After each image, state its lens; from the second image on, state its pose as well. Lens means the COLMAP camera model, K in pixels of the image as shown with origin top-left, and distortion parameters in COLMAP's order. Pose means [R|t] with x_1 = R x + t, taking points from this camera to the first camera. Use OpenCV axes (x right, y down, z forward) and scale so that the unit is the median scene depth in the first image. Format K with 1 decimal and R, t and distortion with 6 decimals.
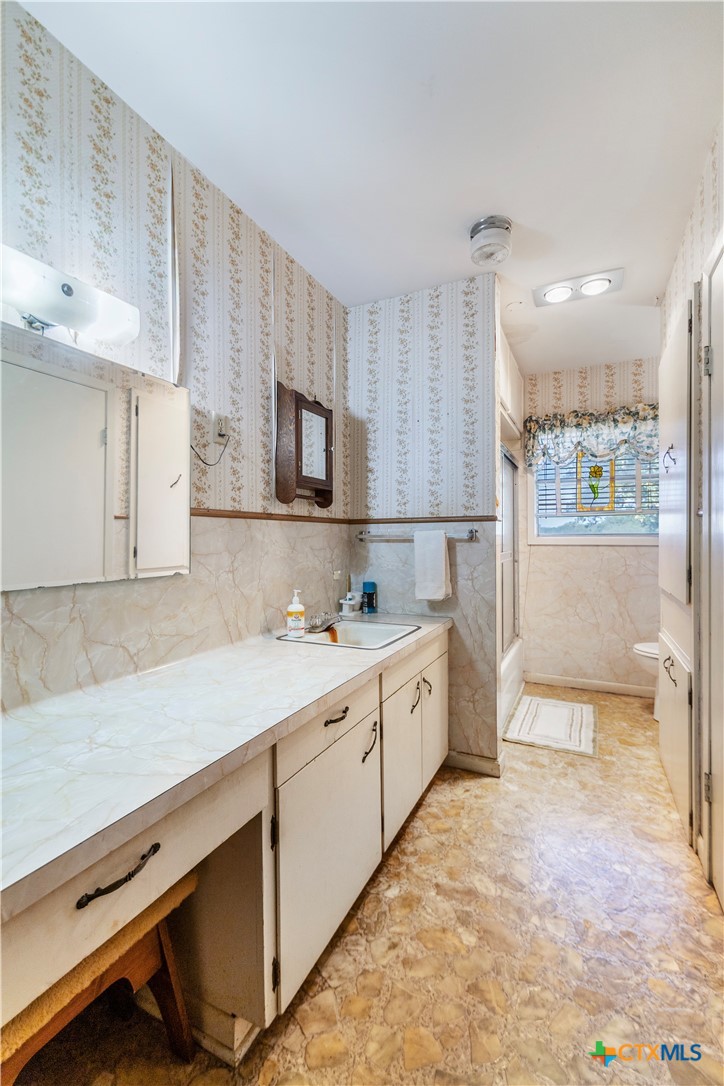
lens RADIAL K [[468.8, 0, 365.0], [0, 468.8, 539.6], [0, 0, 1]] dist [0.000953, -0.001180]
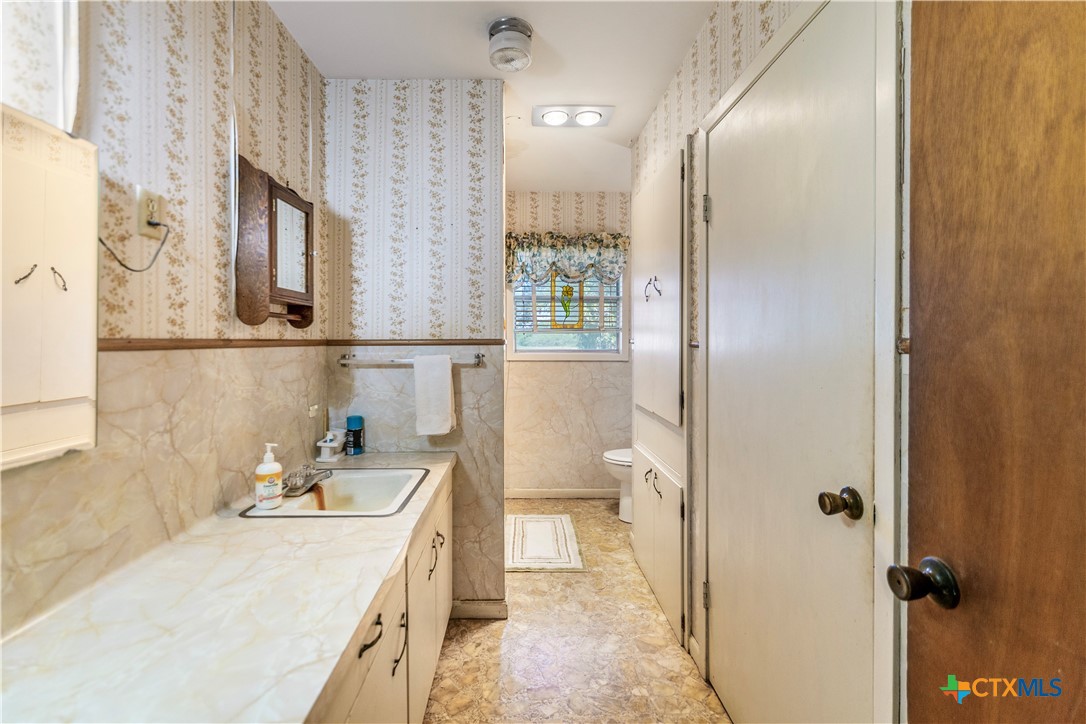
lens RADIAL K [[468.8, 0, 524.8], [0, 468.8, 340.4], [0, 0, 1]] dist [0.000953, -0.001180]
pose [[0.895338, 0.004181, 0.445367, -0.101583], [-0.002927, 0.999990, -0.003505, -0.046002], [-0.445377, 0.001835, 0.895341, 0.142725]]
